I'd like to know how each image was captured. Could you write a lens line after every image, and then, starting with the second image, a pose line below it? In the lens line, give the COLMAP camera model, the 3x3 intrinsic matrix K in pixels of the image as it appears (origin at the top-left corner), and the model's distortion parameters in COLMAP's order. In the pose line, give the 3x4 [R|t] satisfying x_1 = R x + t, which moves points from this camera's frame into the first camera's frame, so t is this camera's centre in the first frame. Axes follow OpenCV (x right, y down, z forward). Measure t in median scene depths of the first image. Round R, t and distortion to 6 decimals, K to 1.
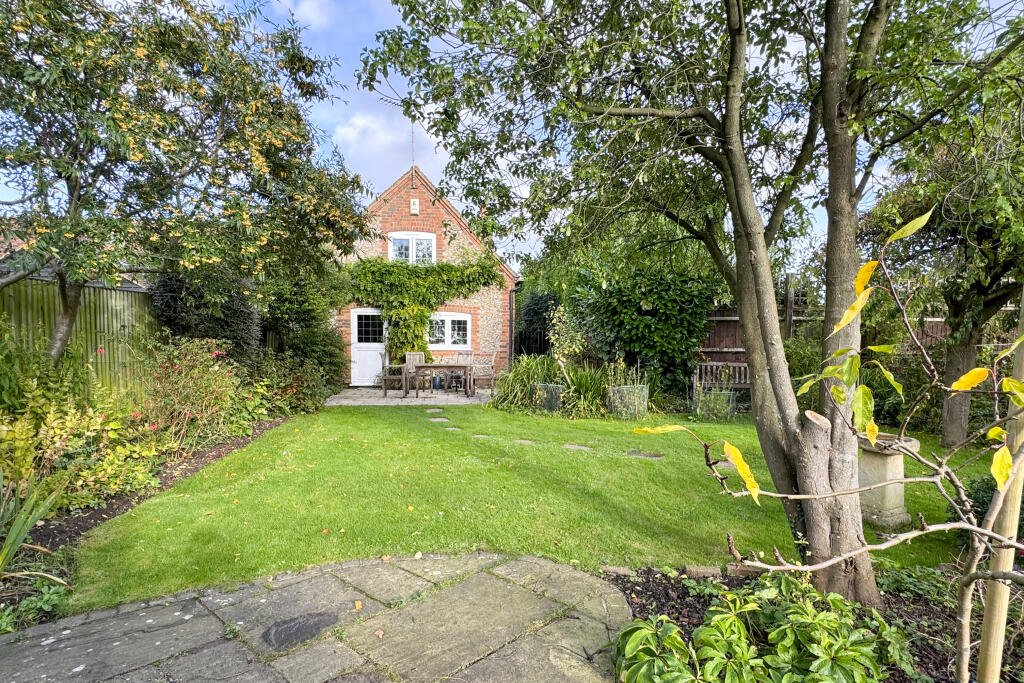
lens RADIAL K [[543.5, 0, 511.4], [0, 543.5, 364.7], [0, 0, 1]] dist [-0.003427, 0.001129]
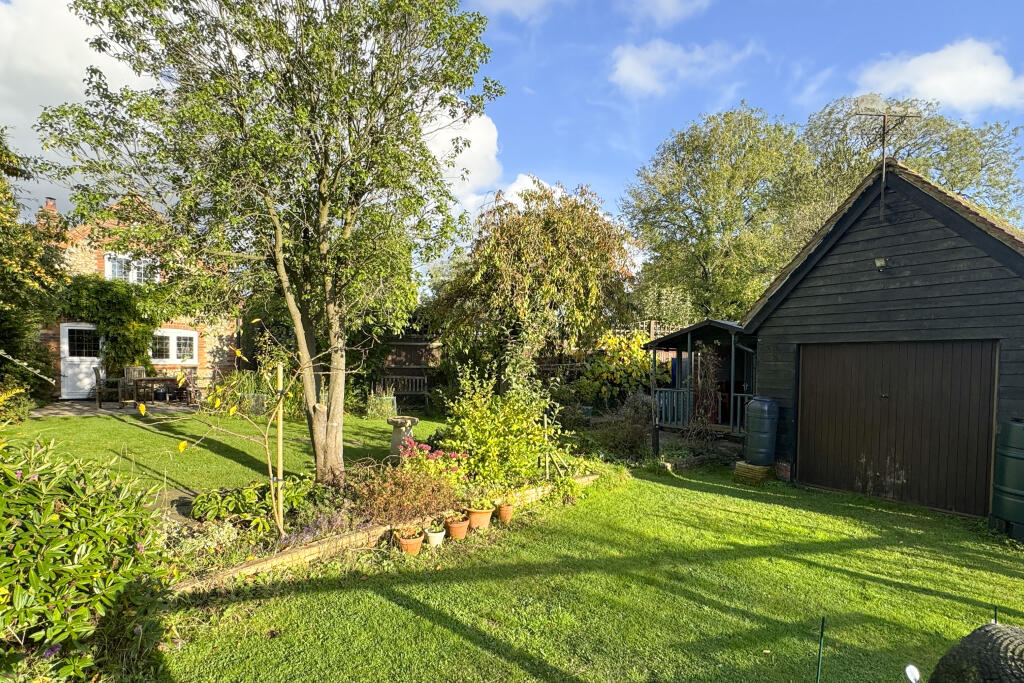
lens RADIAL K [[540.6, 0, 512.3], [0, 540.6, 377.8], [0, 0, 1]] dist [-0.002824, -0.000415]
pose [[0.919423, -0.003041, 0.393258, 0.084076], [0.000778, 0.999982, 0.005913, -0.006046], [-0.393269, -0.005131, 0.919409, -0.258183]]
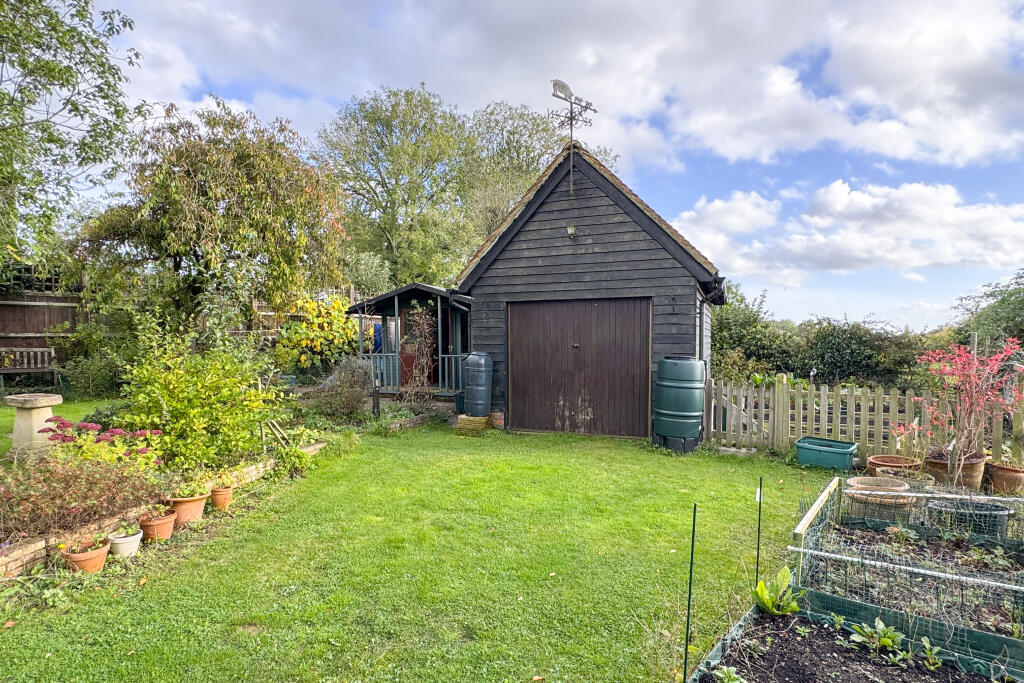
lens RADIAL K [[543.5, 0, 511.4], [0, 543.5, 364.7], [0, 0, 1]] dist [-0.003427, 0.001129]
pose [[0.564087, -0.044179, 0.824533, 0.071545], [0.026713, 0.999021, 0.035254, 0.011435], [-0.825283, 0.002139, 0.564715, -0.209756]]
